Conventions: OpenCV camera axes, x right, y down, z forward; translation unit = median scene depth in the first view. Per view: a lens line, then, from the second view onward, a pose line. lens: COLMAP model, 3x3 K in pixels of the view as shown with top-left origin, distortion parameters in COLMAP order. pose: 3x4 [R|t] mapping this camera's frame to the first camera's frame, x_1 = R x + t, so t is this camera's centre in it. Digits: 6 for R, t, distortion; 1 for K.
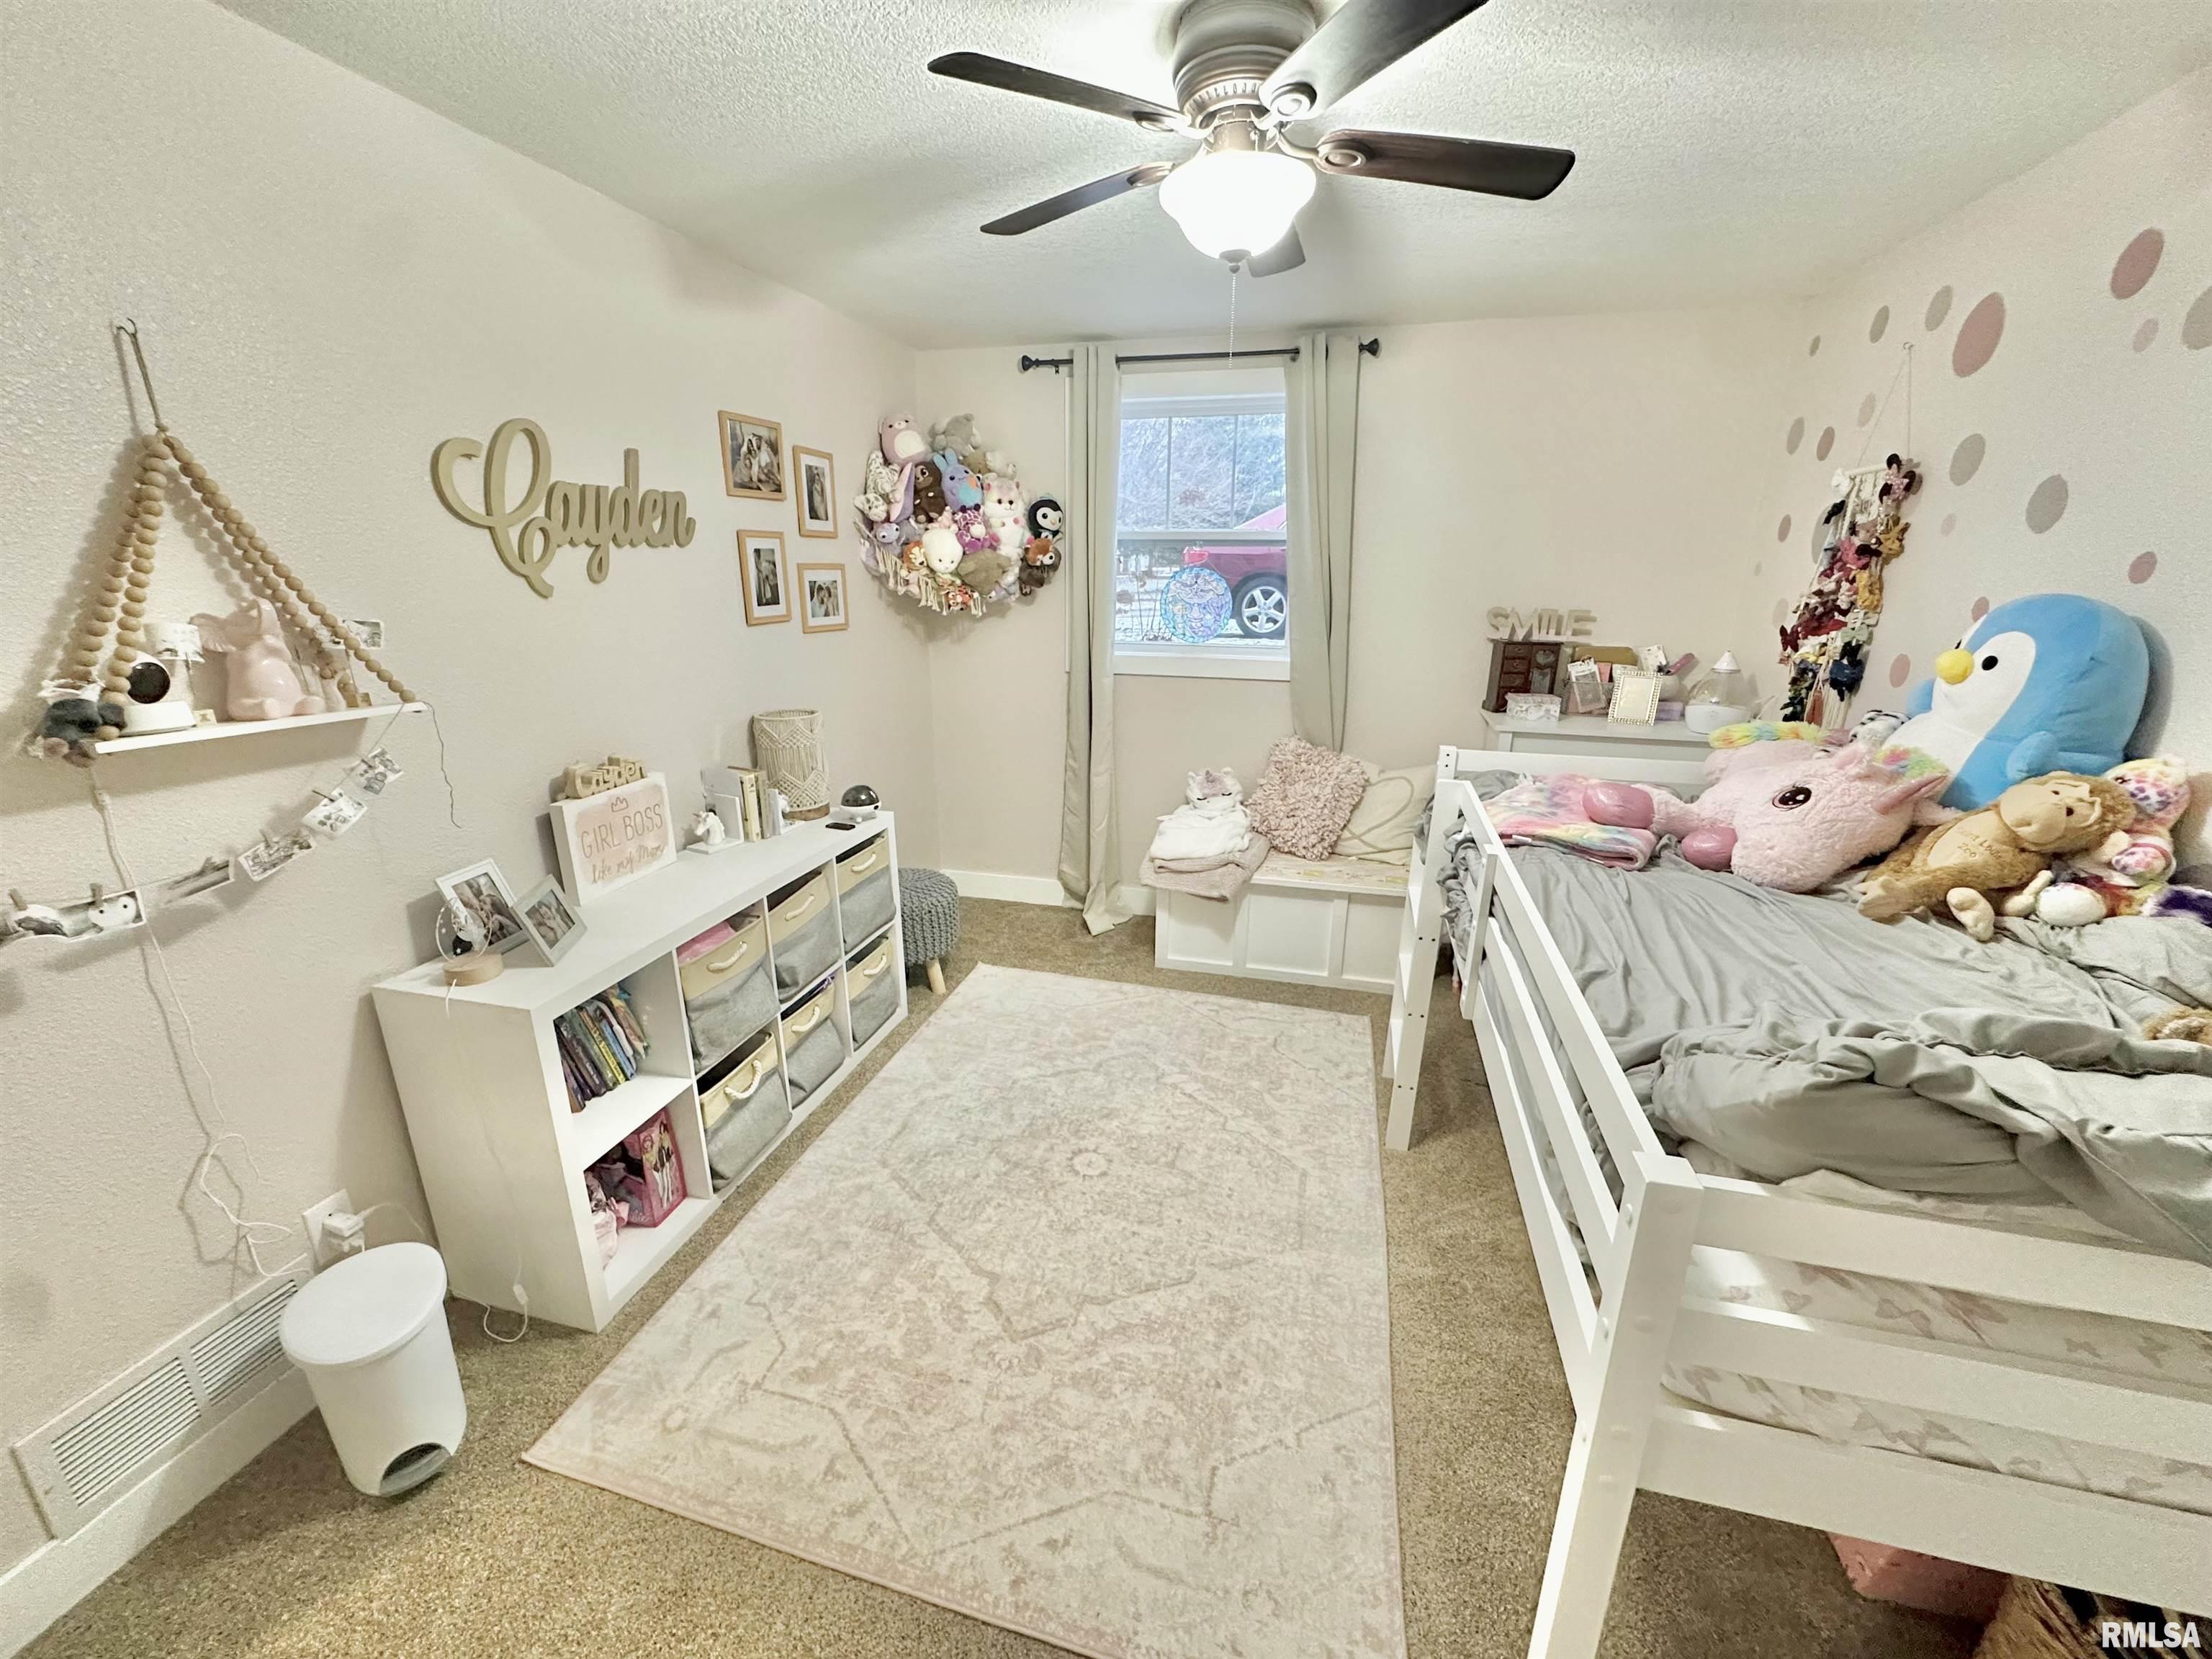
lens RADIAL K [[882.4, 0, 1104.9], [0, 882.4, 832.5], [0, 0, 1]] dist [-0.003981, 0.000610]
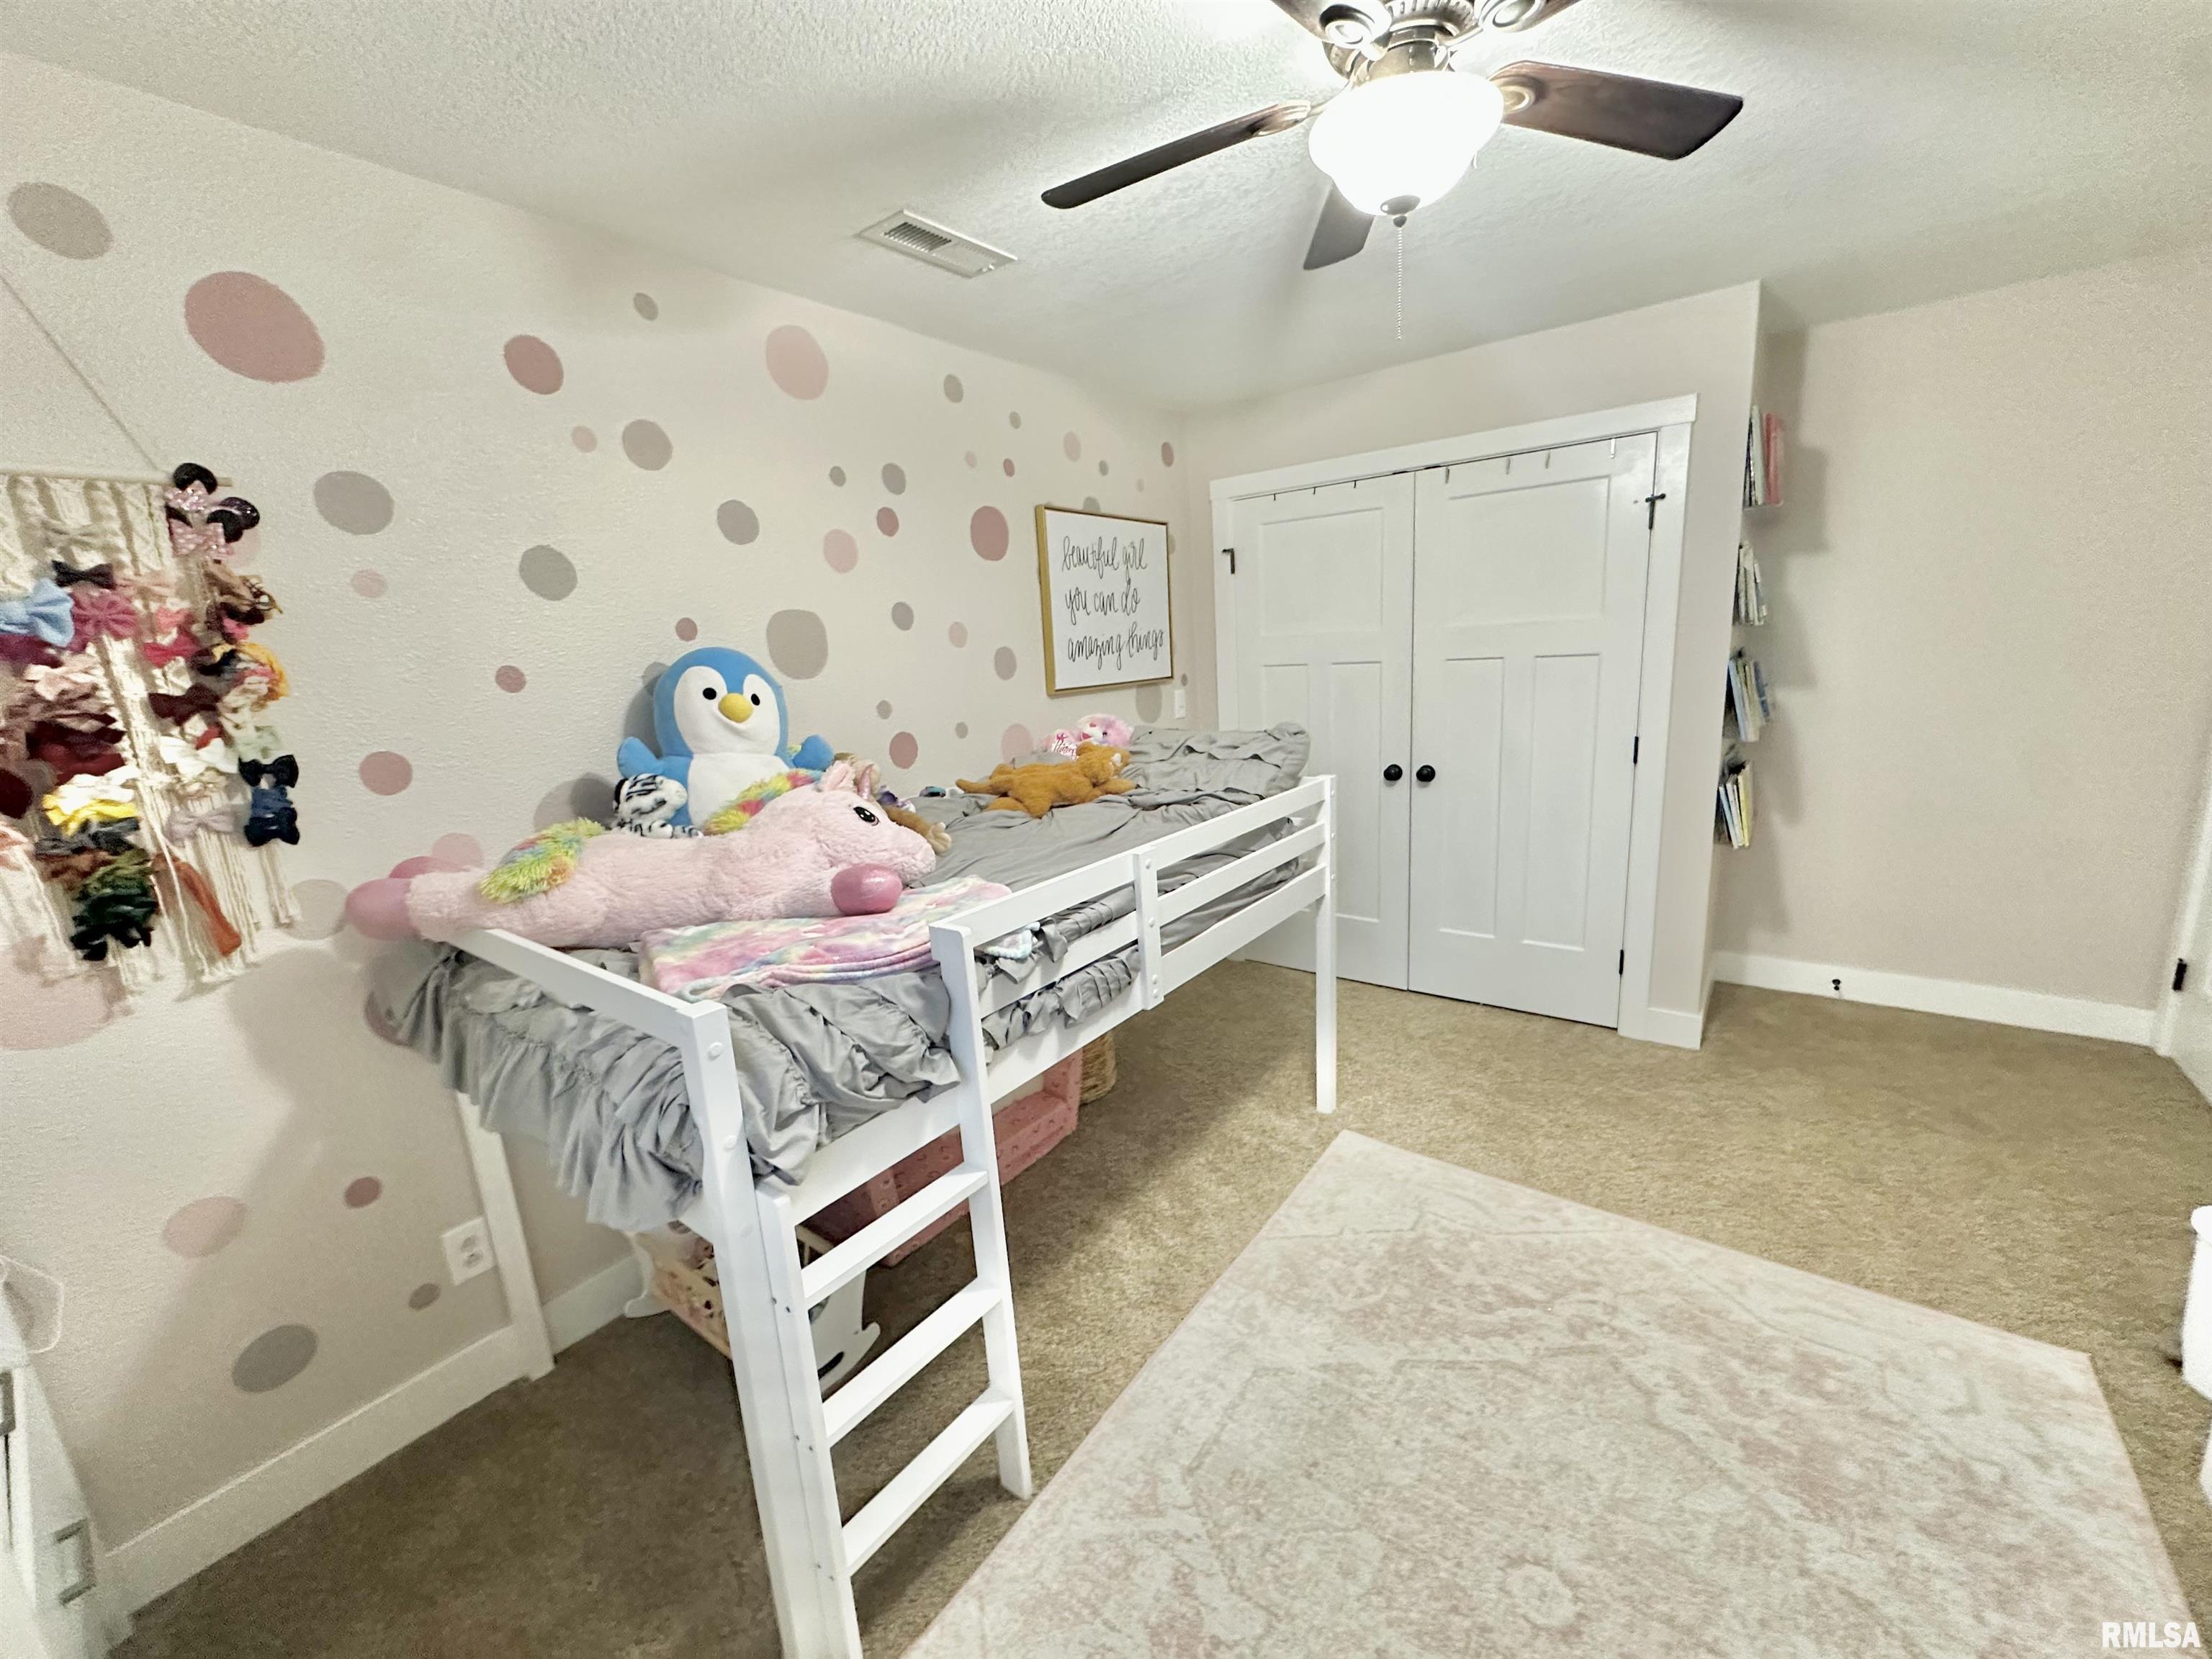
lens RADIAL K [[882.4, 0, 1104.9], [0, 882.4, 832.5], [0, 0, 1]] dist [-0.003981, 0.000610]
pose [[-0.925079, -0.032209, 0.378407, 0.041716], [0.160172, 0.870355, 0.465647, -0.327684], [-0.344346, 0.491370, -0.799988, 1.184692]]
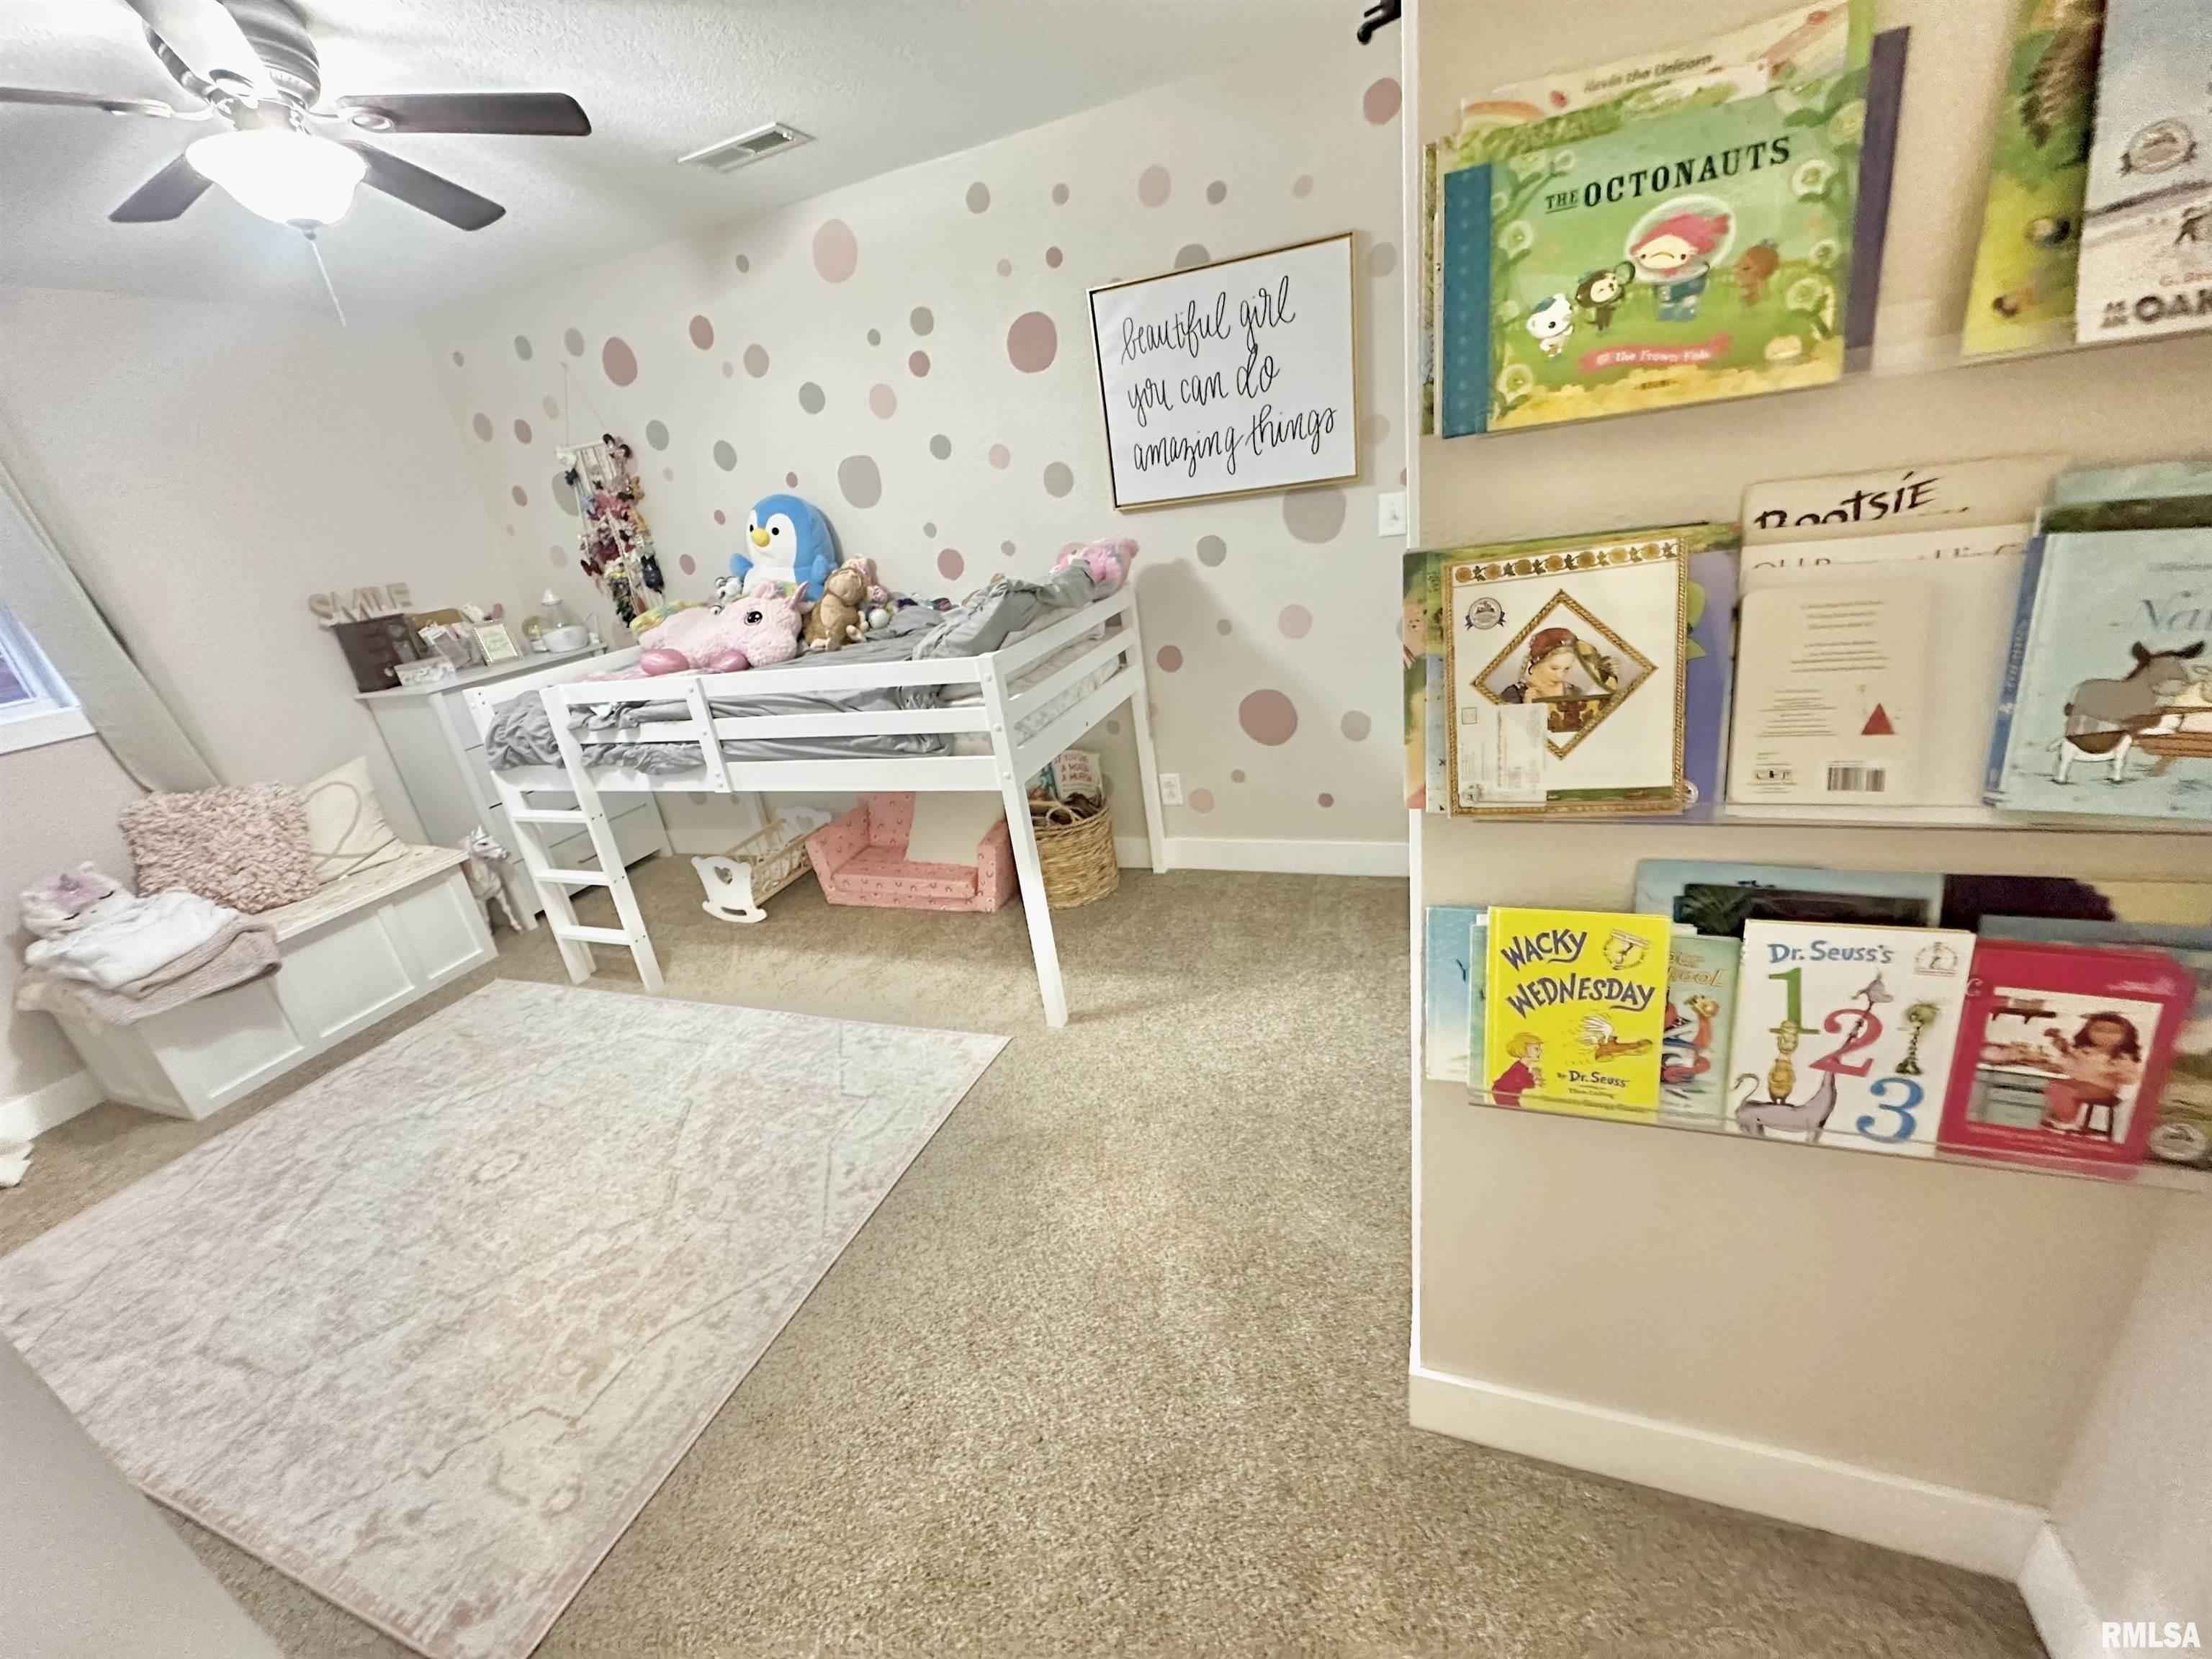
lens RADIAL K [[882.4, 0, 1104.9], [0, 882.4, 832.5], [0, 0, 1]] dist [-0.003981, 0.000610]
pose [[0.098928, -0.390480, 0.915281, -0.609627], [0.416977, 0.851412, 0.318163, 0.037455], [-0.903517, 0.350176, 0.247049, 0.050524]]
